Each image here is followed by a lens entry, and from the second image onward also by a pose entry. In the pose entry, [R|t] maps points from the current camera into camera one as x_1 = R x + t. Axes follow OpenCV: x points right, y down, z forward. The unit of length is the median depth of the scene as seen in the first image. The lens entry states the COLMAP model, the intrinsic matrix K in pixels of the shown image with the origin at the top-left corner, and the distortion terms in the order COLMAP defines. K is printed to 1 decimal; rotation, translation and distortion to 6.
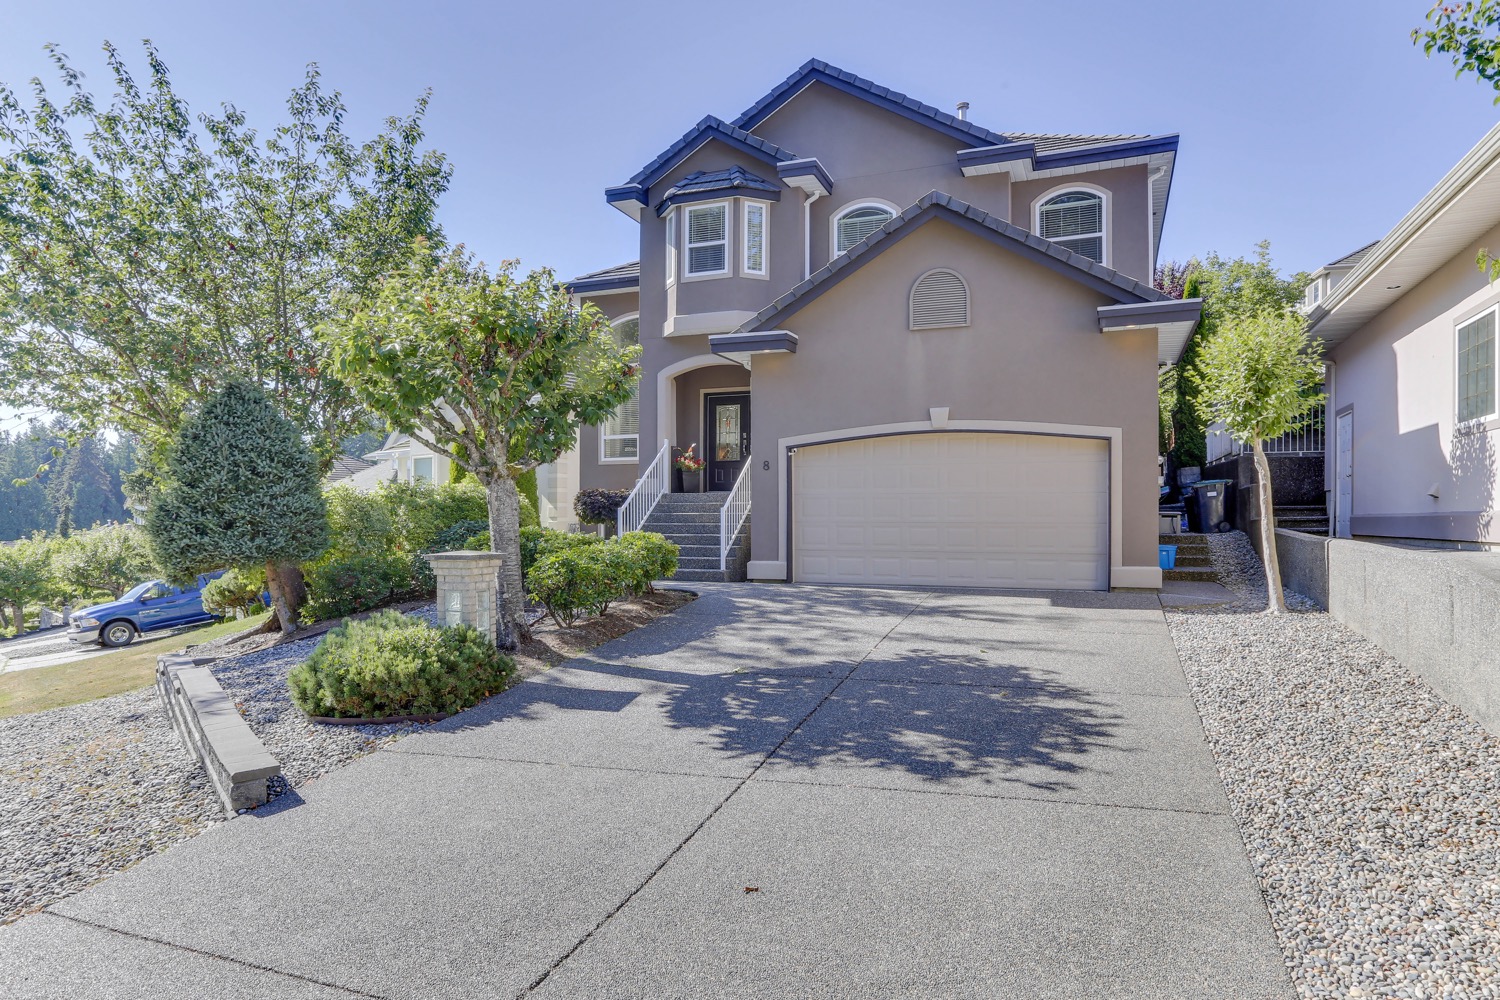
lens RADIAL K [[897.4, 0, 746.8], [0, 897.4, 504.8], [0, 0, 1]] dist [0.005479, 0.002256]
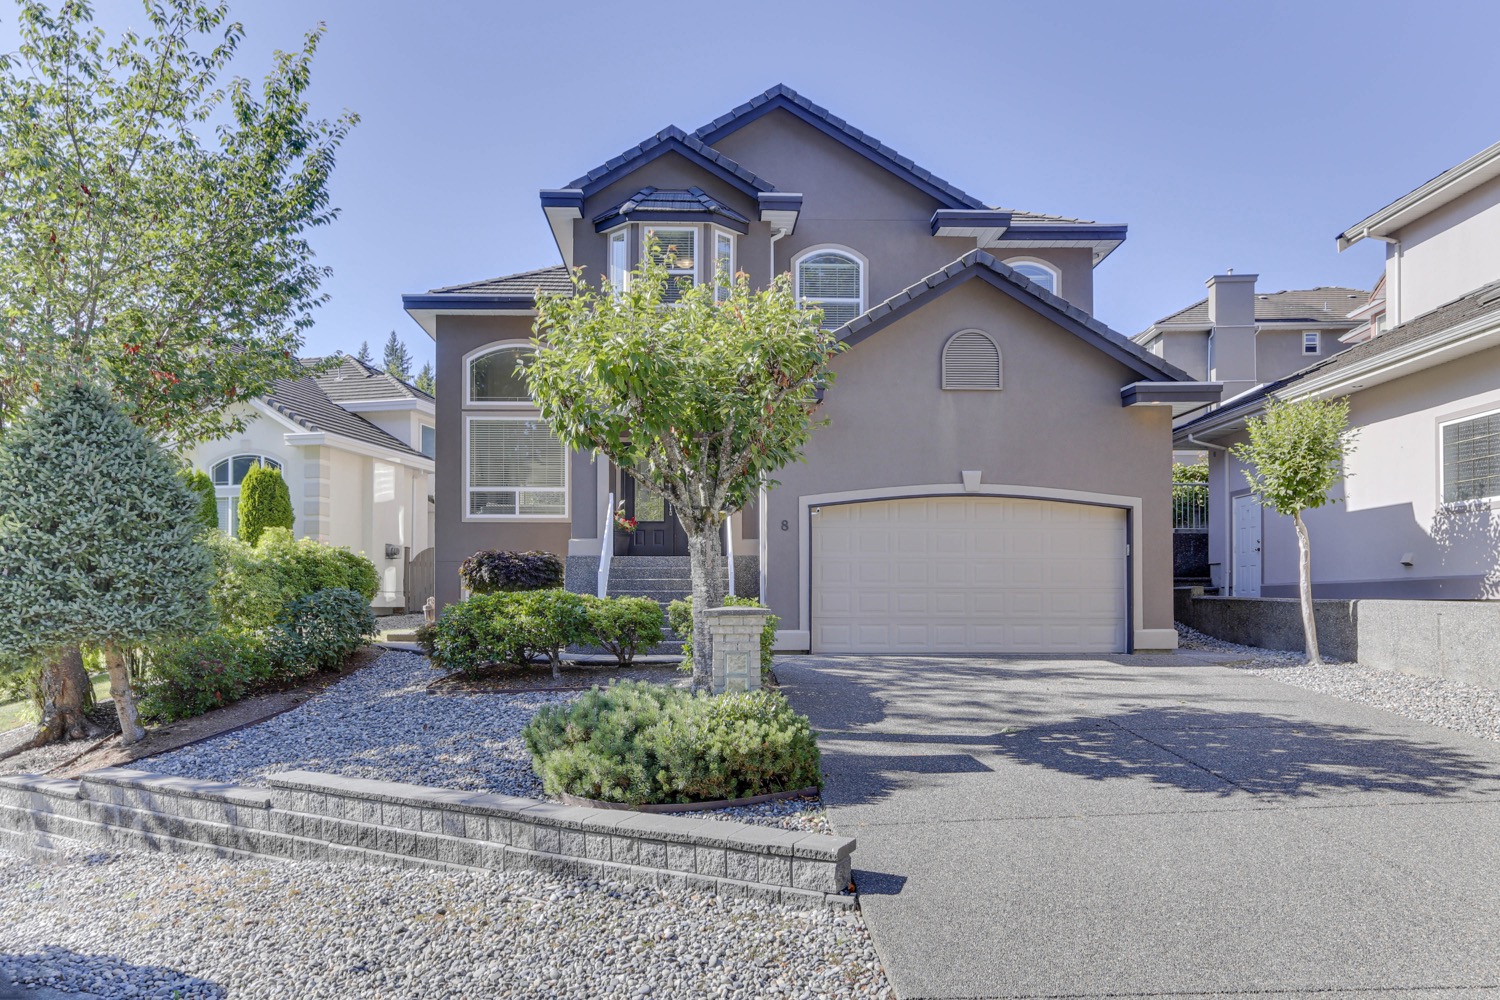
lens RADIAL K [[1021.8, 0, 779.3], [0, 1021.8, 576.9], [0, 0, 1]] dist [0.011828, 0.002676]
pose [[0.922393, 0.010116, 0.386120, -0.385065], [-0.006318, 0.999918, -0.011103, 0.020226], [-0.386200, 0.007802, 0.922382, 0.049684]]
